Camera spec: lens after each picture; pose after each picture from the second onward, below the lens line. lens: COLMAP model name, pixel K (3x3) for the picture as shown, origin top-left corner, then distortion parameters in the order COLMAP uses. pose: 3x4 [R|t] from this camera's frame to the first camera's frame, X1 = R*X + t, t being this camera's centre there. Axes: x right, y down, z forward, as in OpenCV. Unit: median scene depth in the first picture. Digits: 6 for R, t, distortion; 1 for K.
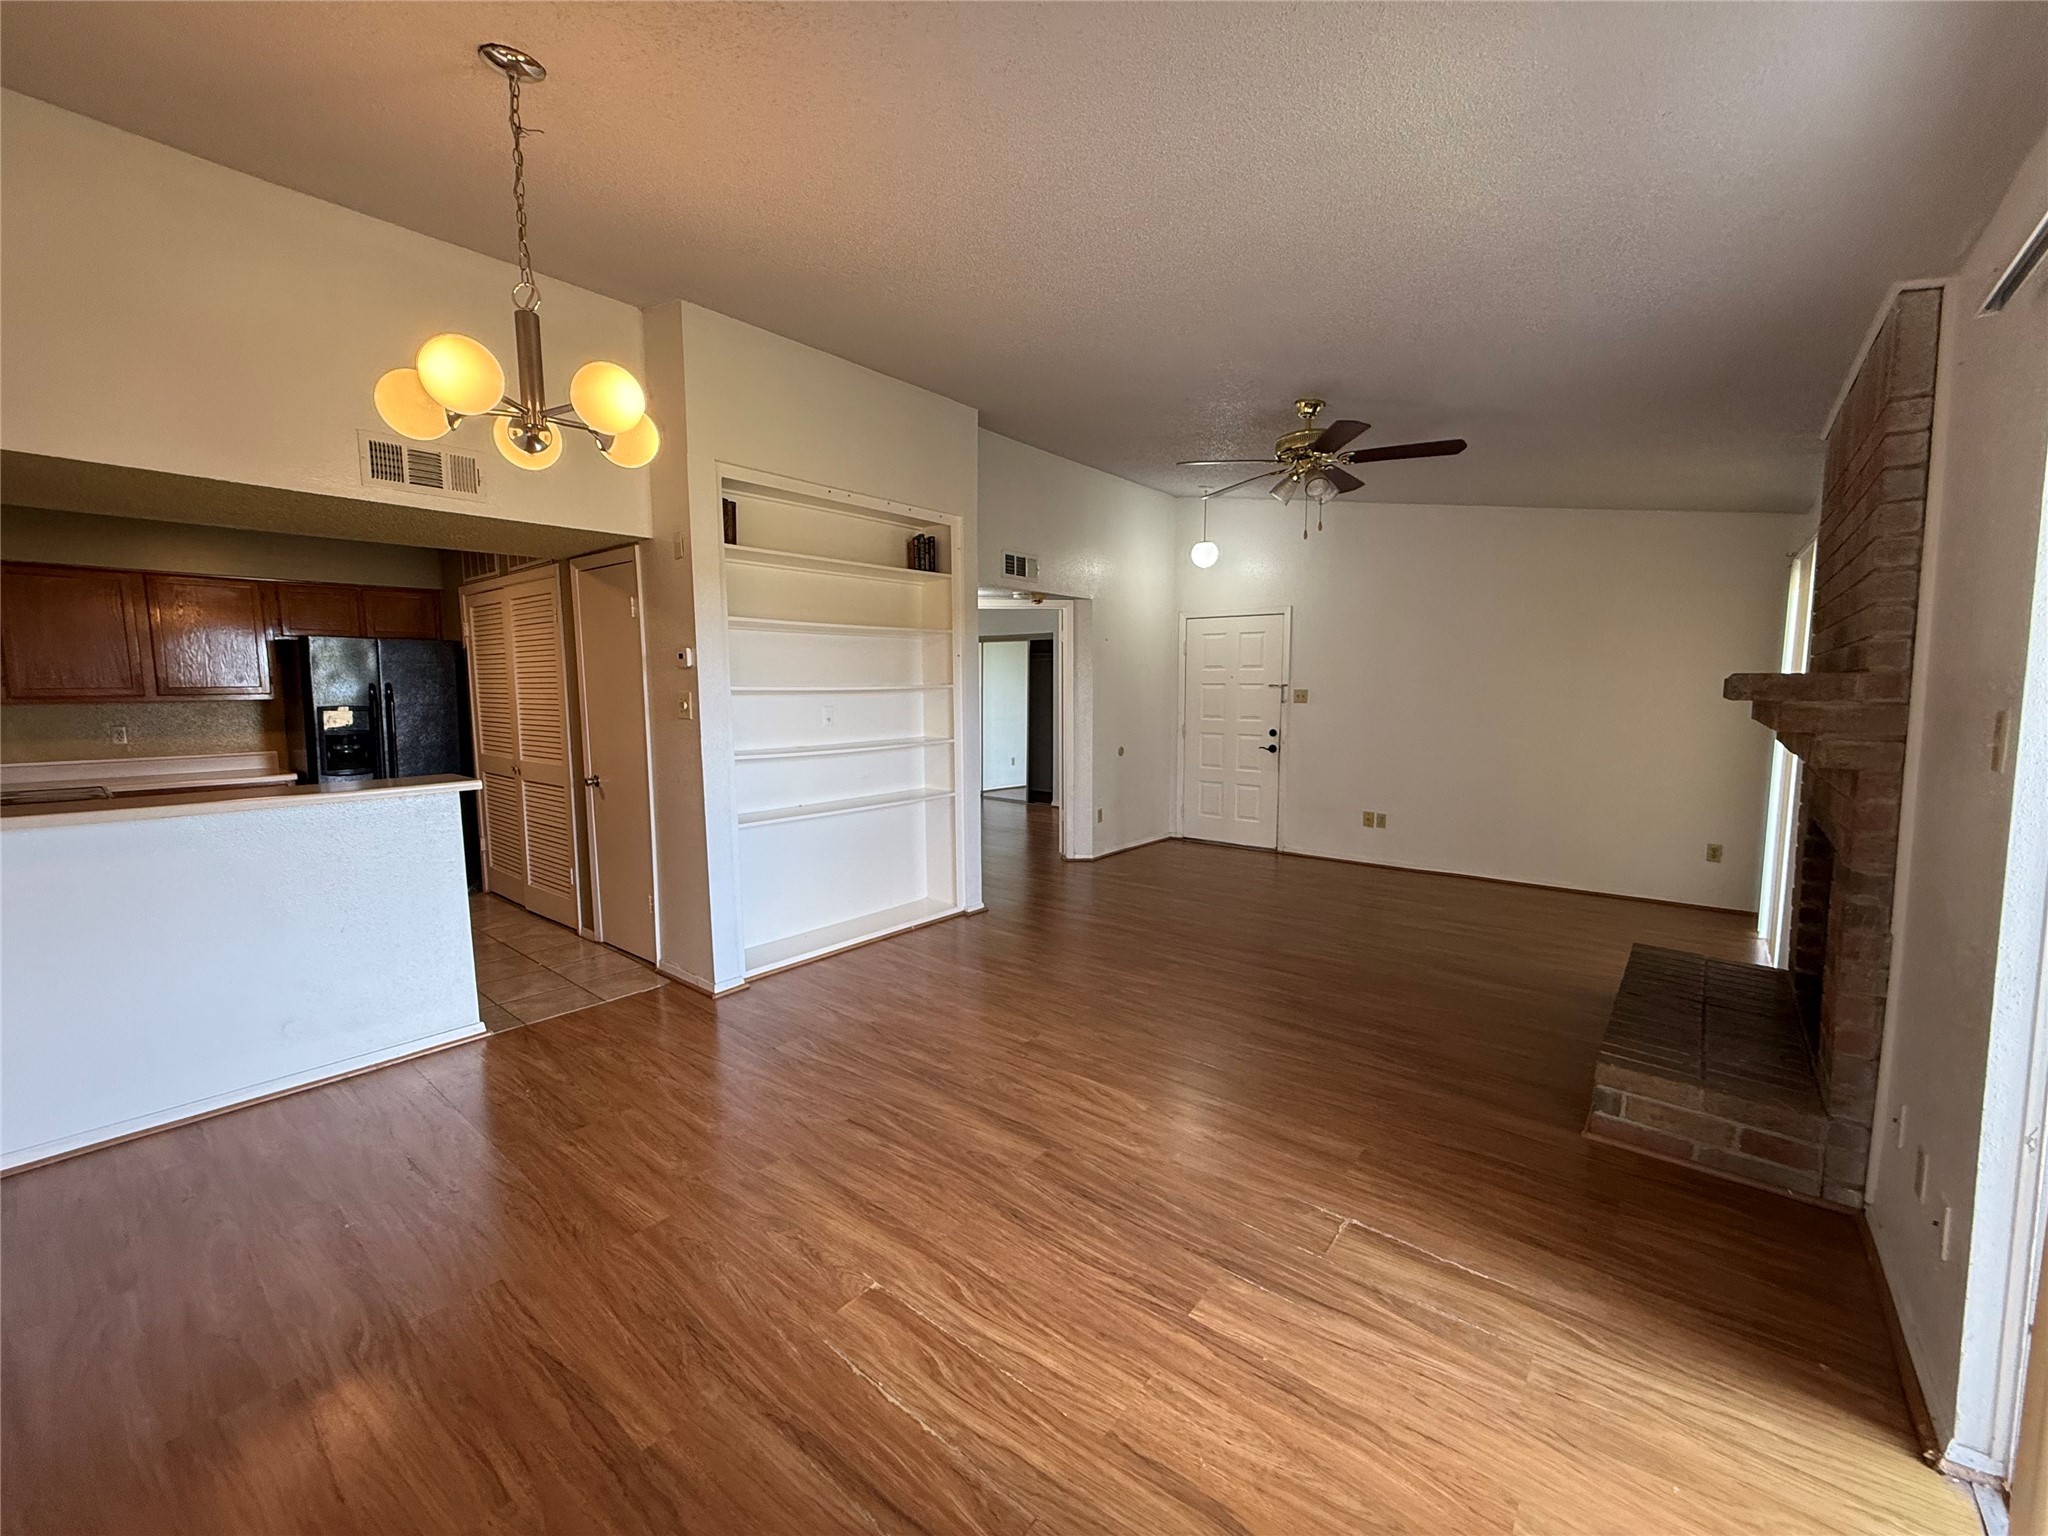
lens RADIAL K [[817.5, 0, 1014.8], [0, 817.5, 762.7], [0, 0, 1]] dist [0.002659, -0.000032]
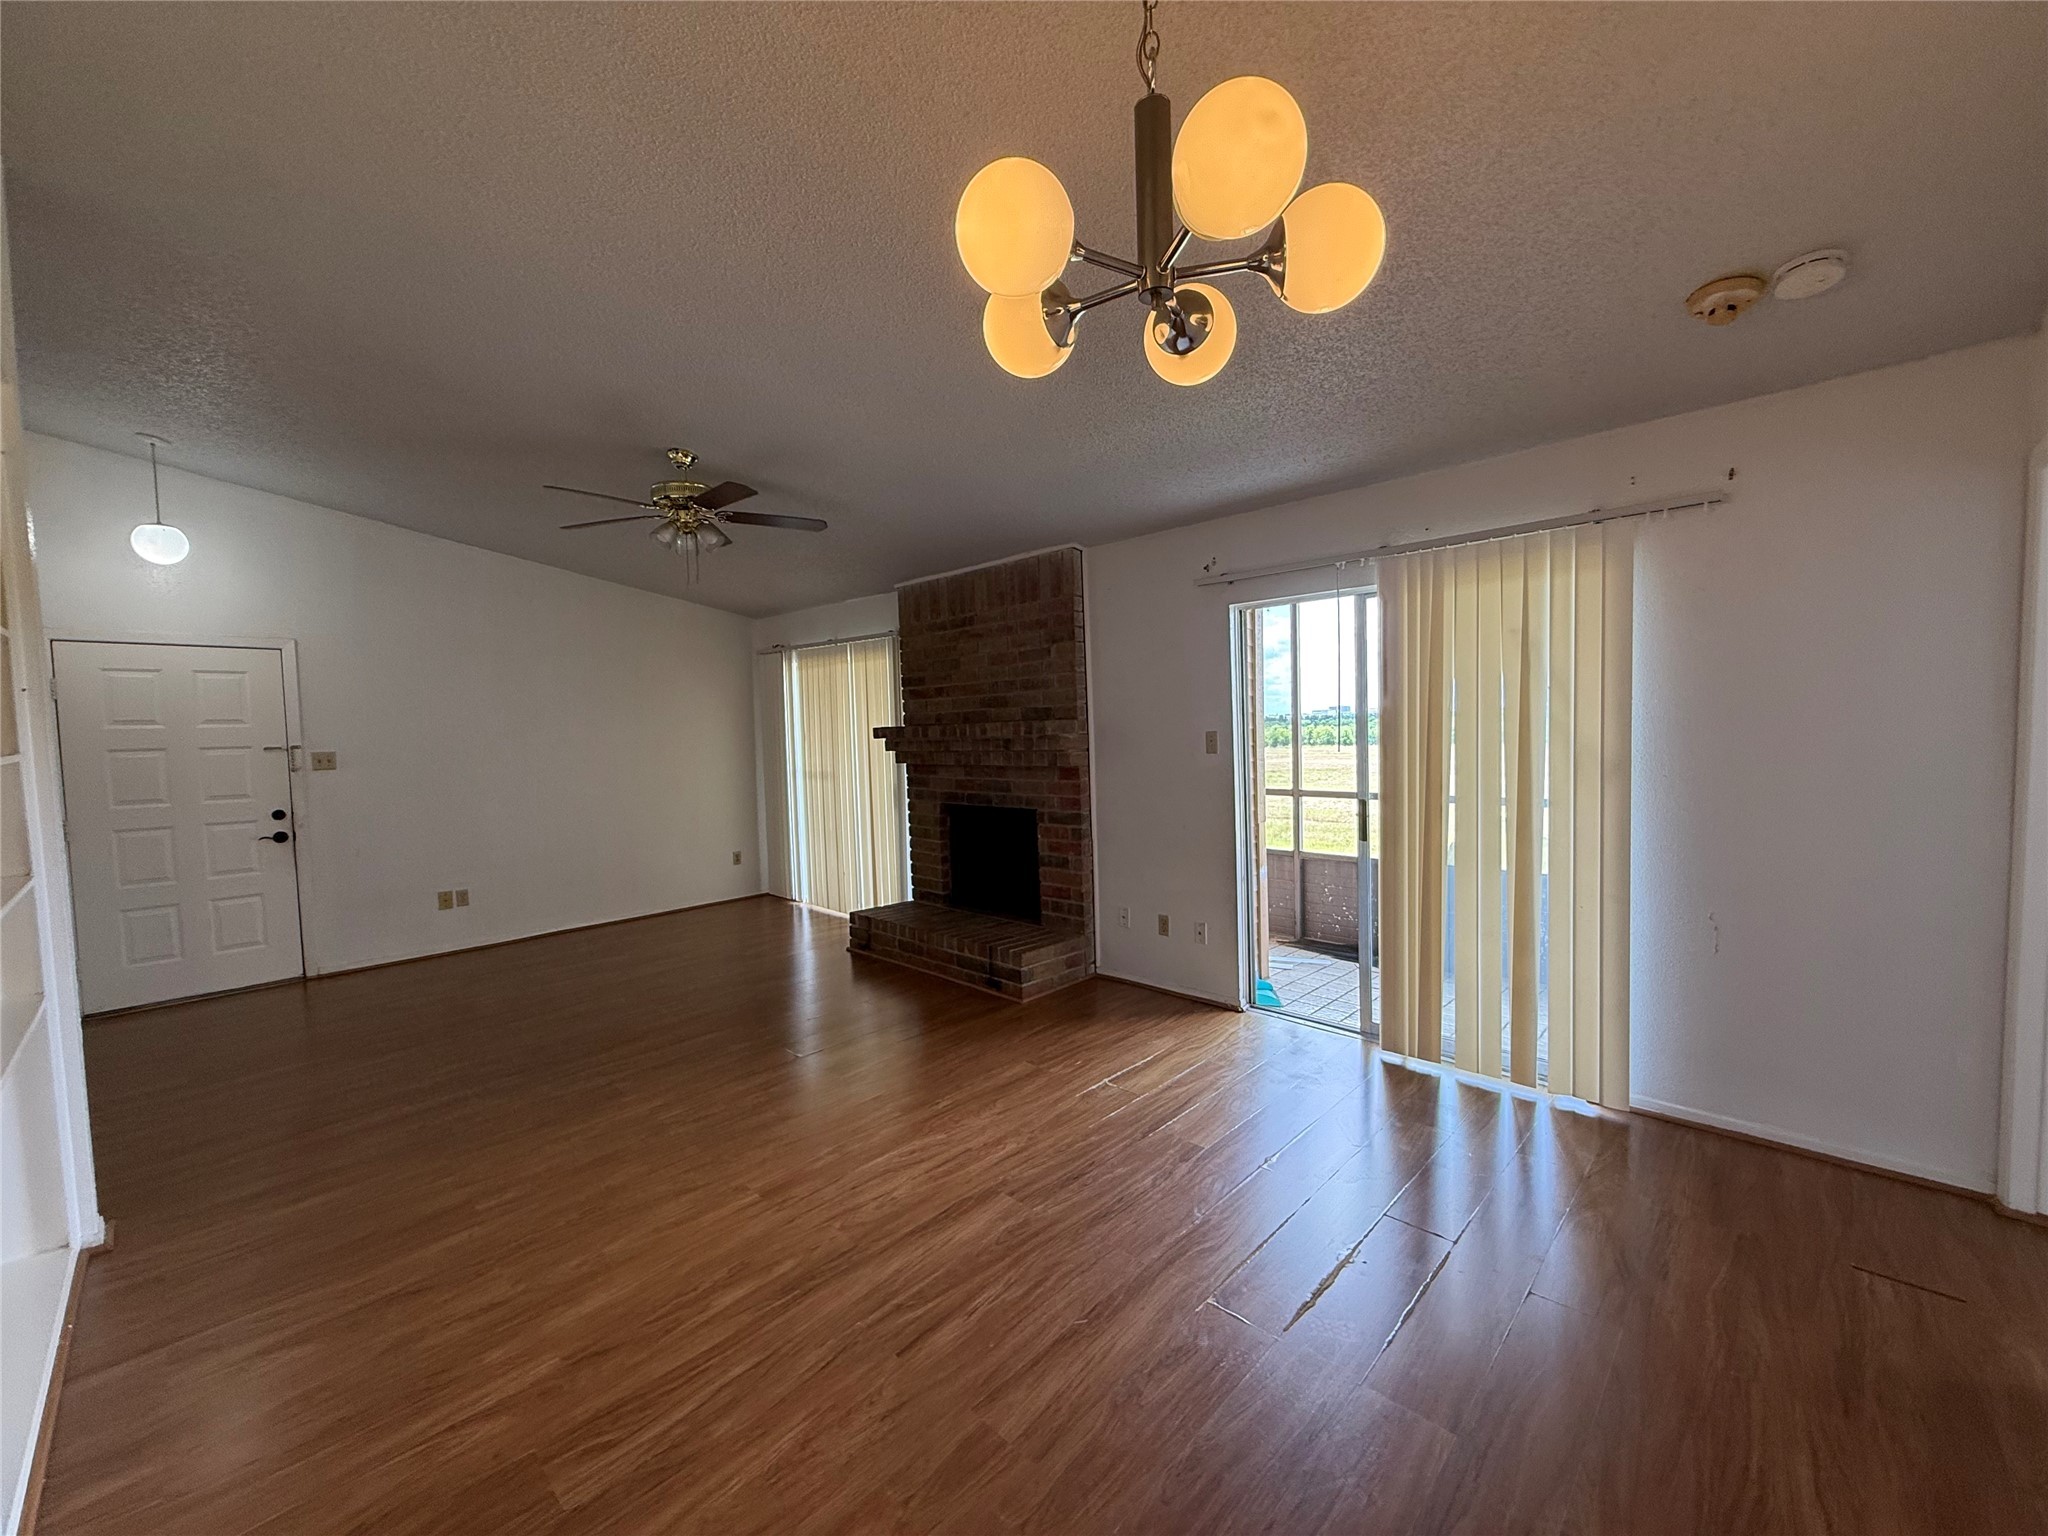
lens RADIAL K [[817.5, 0, 1014.8], [0, 817.5, 762.7], [0, 0, 1]] dist [0.002659, -0.000032]
pose [[0.079336, -0.046052, 0.995784, -0.884496], [0.121607, 0.991919, 0.036185, -0.077440], [-0.989403, 0.118224, 0.084295, 0.801138]]
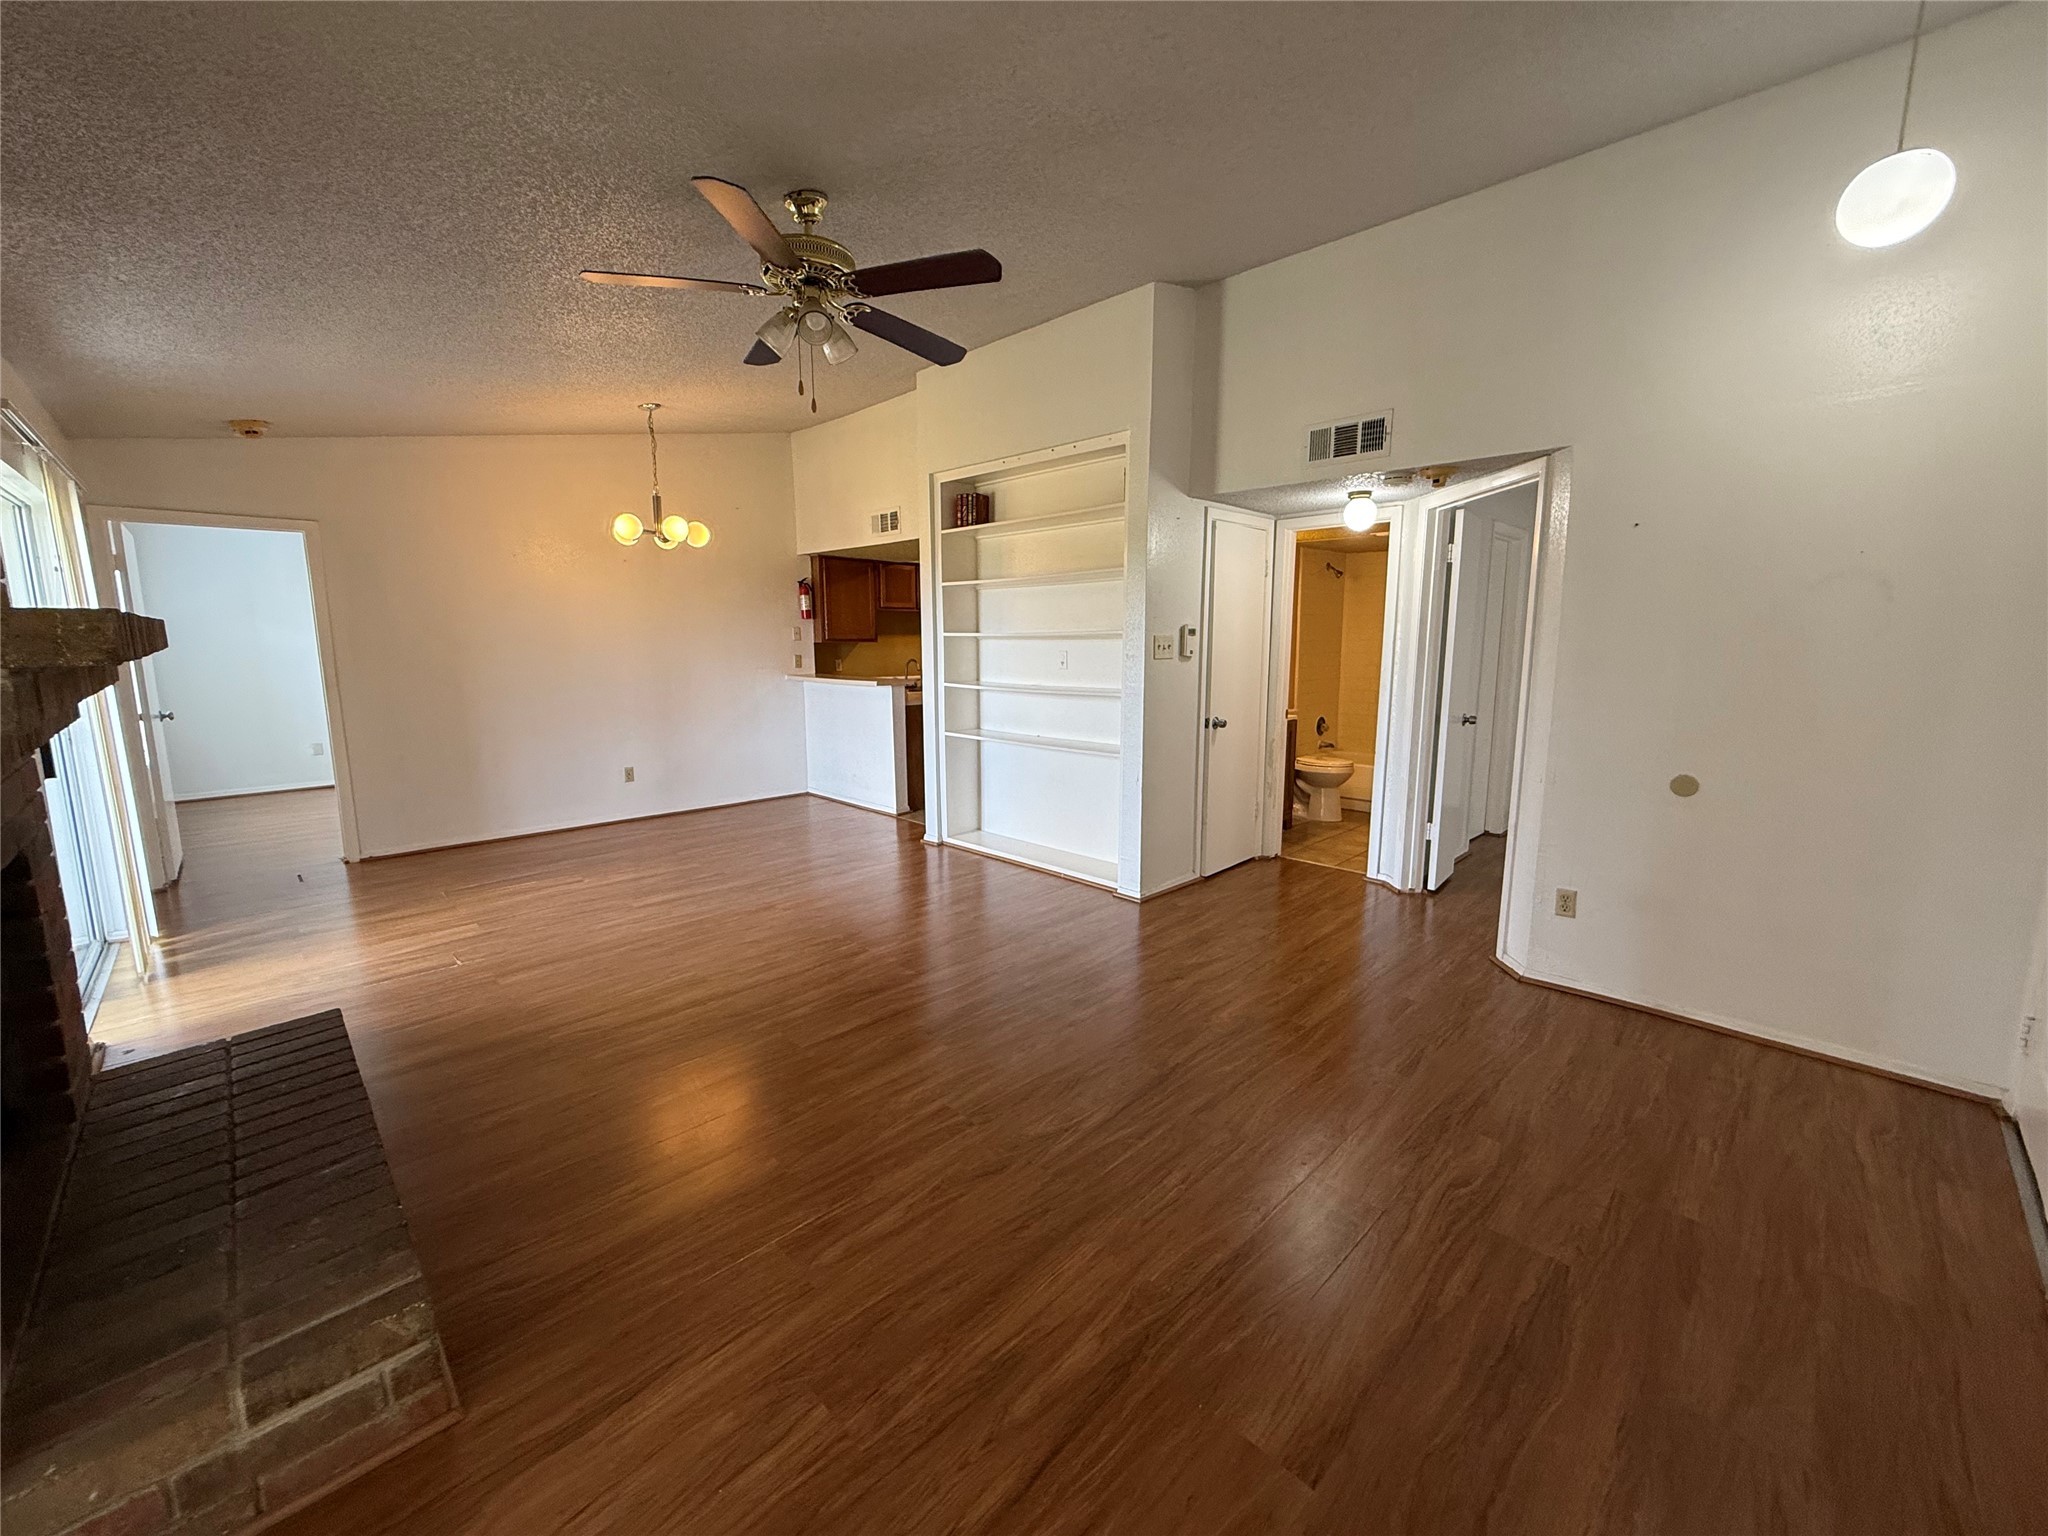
lens RADIAL K [[817.5, 0, 1014.8], [0, 817.5, 762.7], [0, 0, 1]] dist [0.002659, -0.000032]
pose [[-0.102755, 0.158941, -0.981926, 1.515081], [-0.089139, 0.981708, 0.168234, -0.172933], [0.990705, 0.104815, -0.086708, 1.815403]]
